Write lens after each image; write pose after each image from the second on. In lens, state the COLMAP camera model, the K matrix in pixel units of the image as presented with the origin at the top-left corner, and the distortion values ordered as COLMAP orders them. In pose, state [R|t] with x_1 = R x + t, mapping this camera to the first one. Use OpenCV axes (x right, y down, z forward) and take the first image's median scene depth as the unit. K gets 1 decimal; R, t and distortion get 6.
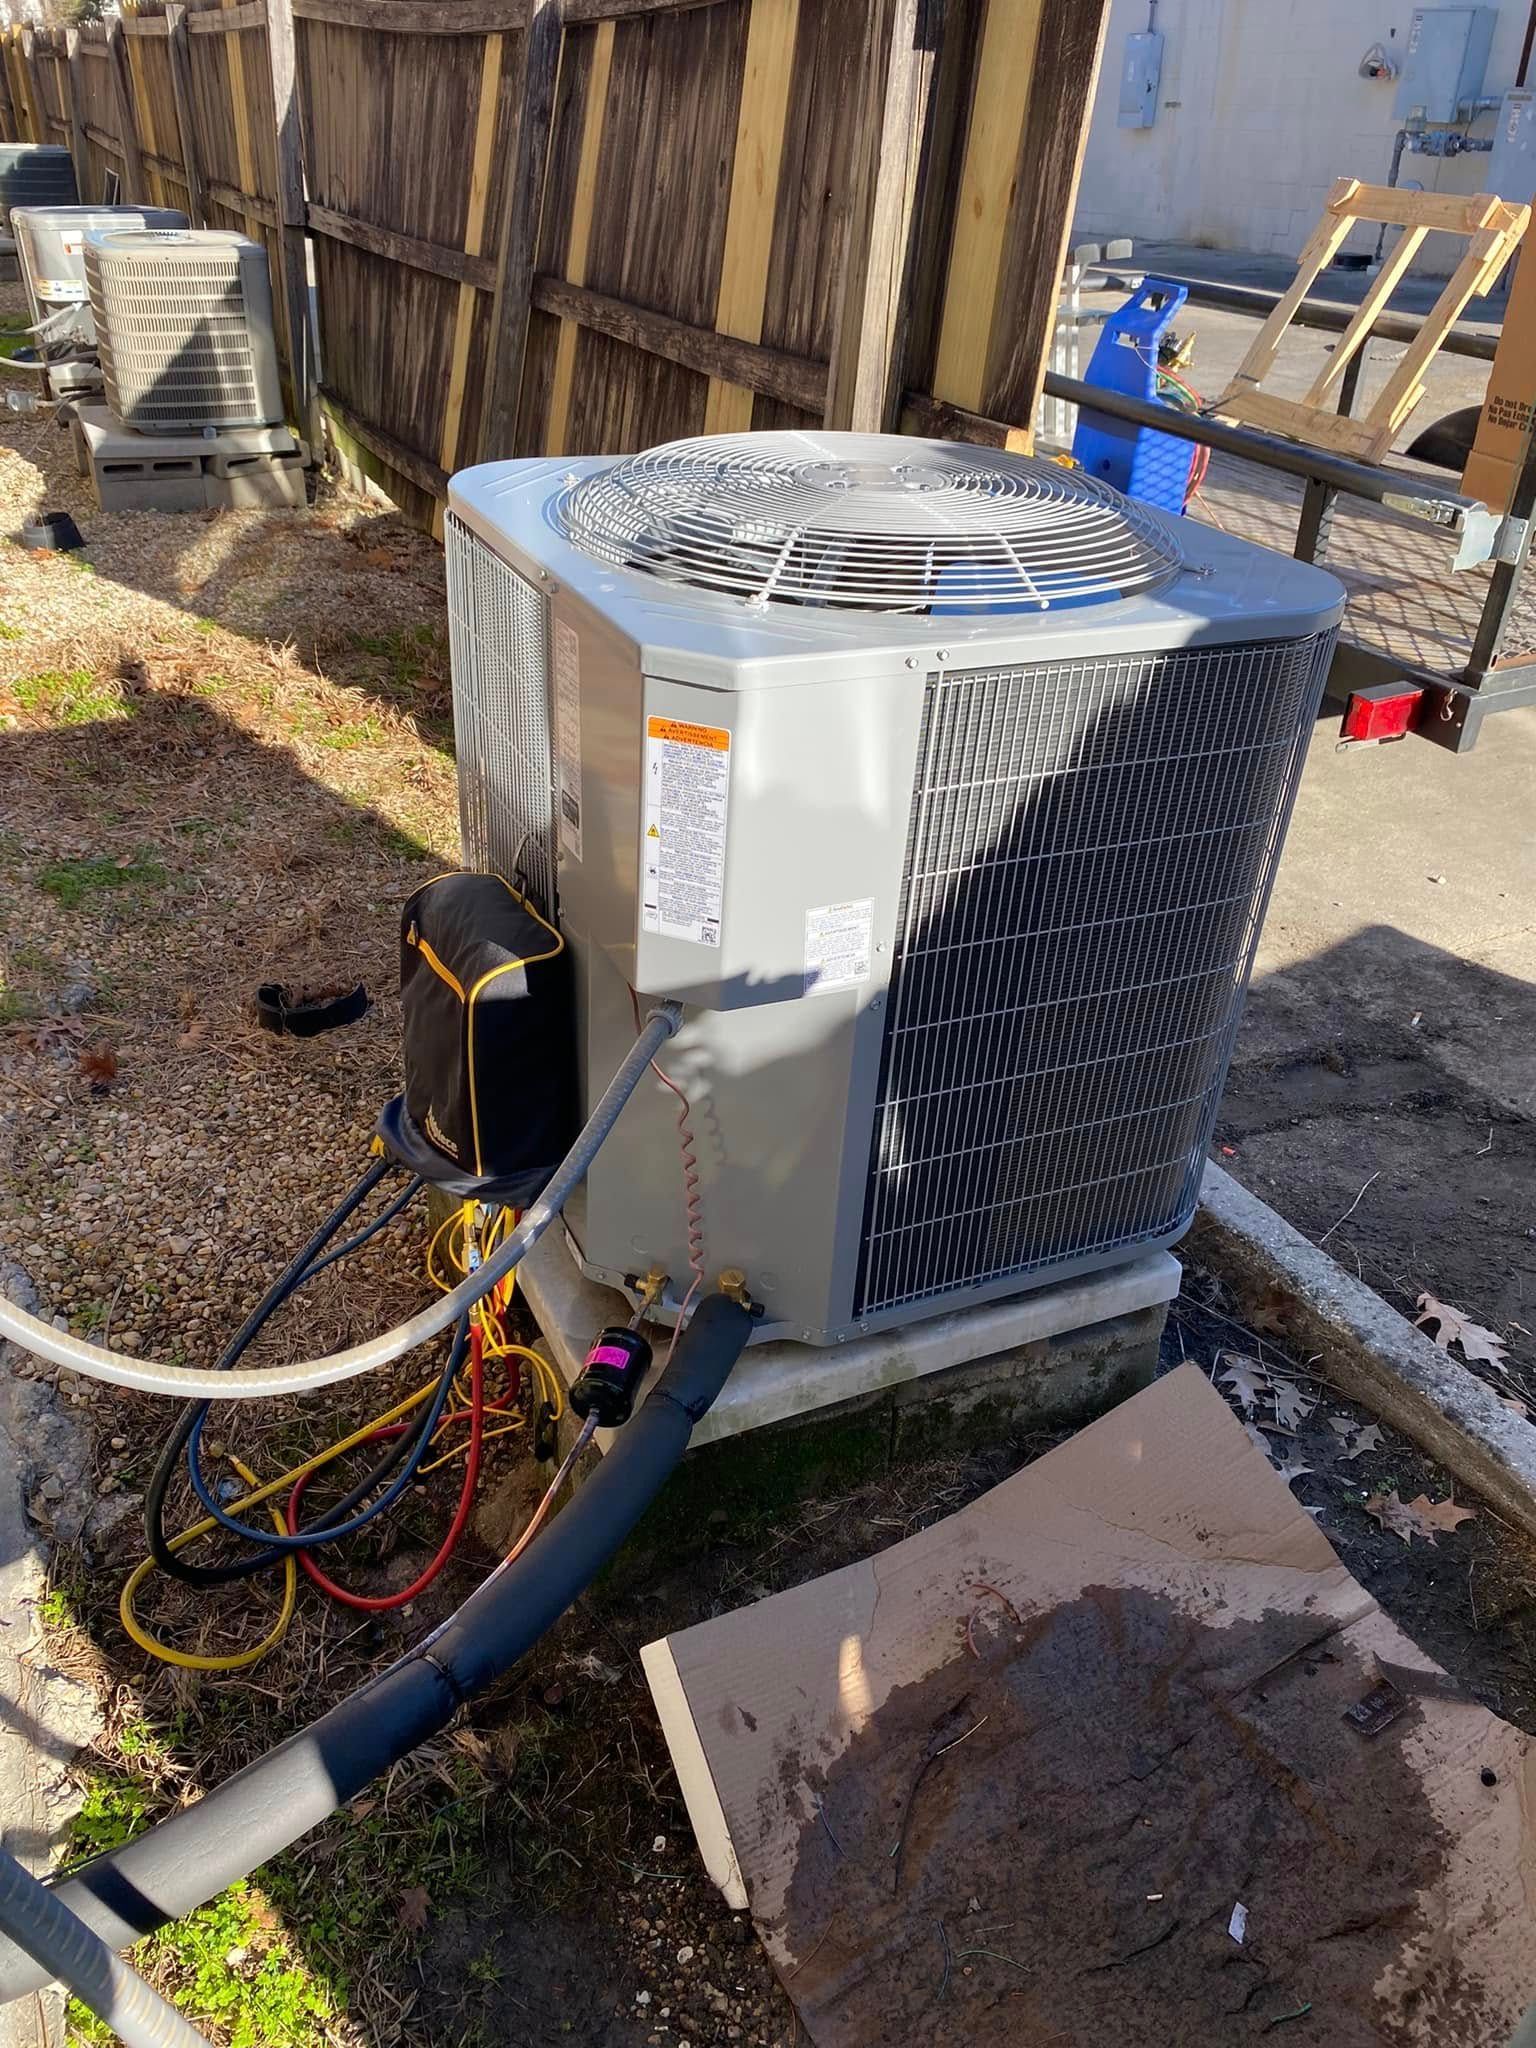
lens RADIAL K [[1580.9, 0, 767.4], [0, 1580.9, 1005.9], [0, 0, 1]] dist [-0.022190, 0.029776]
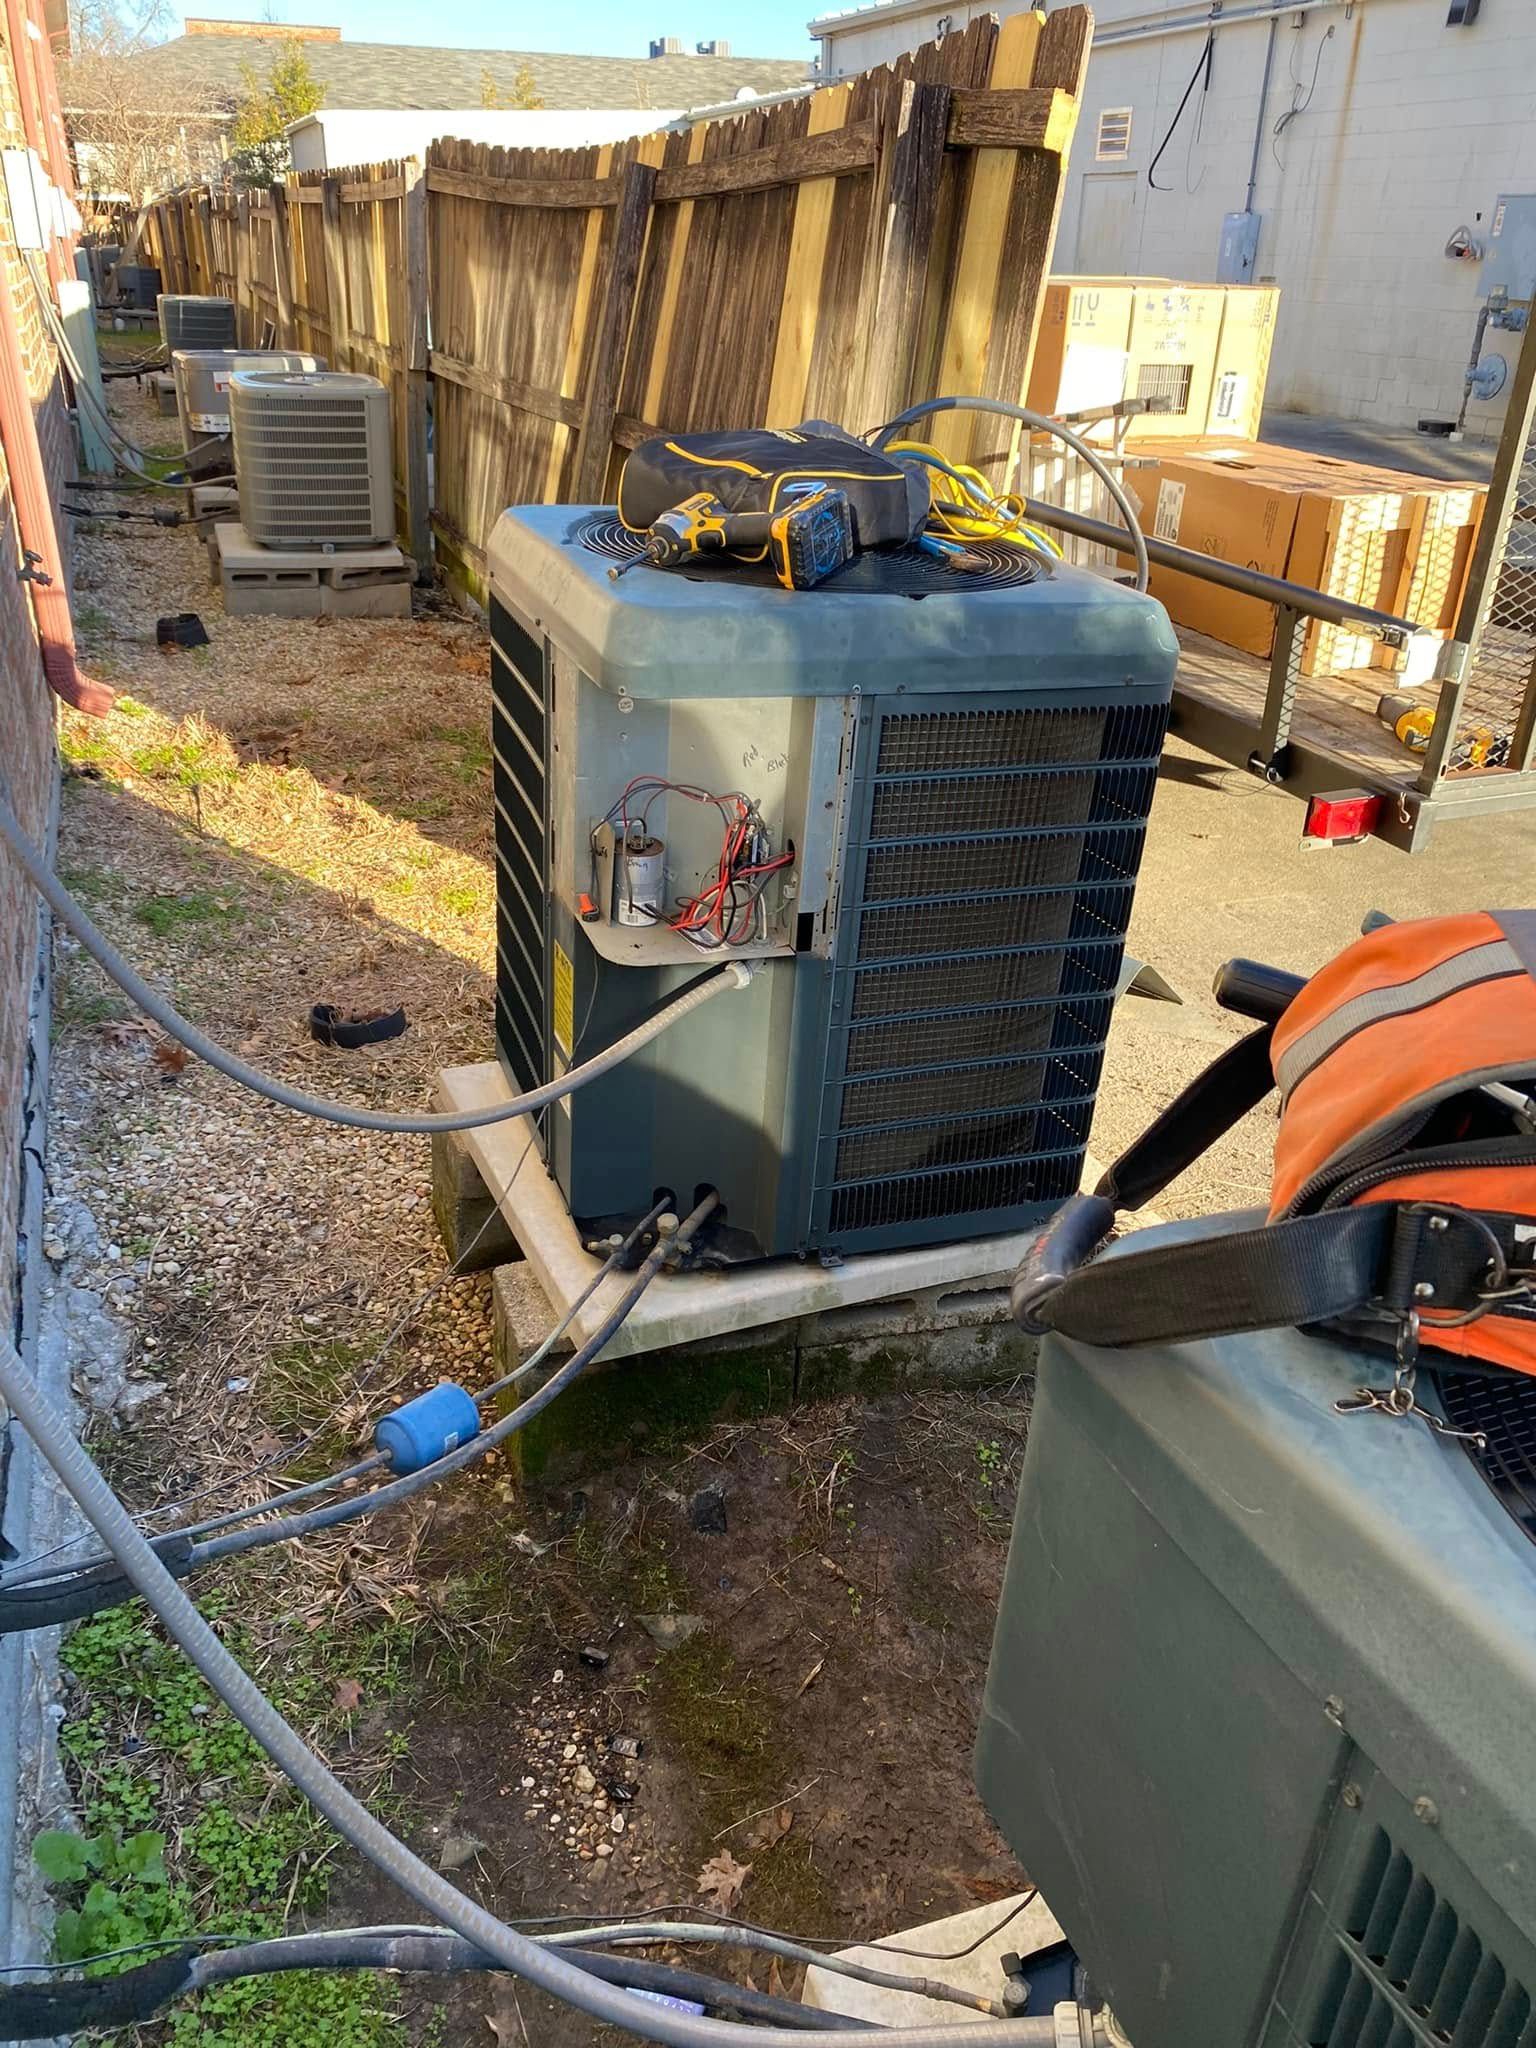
lens RADIAL K [[1580.9, 0, 765.5], [0, 1580.9, 1031.3], [0, 0, 1]] dist [-0.022190, 0.029776]
pose [[0.996750, 0.048017, -0.064689, 0.076445], [-0.052422, 0.996293, -0.068214, 0.064230], [0.061174, 0.071384, 0.995571, -0.115735]]
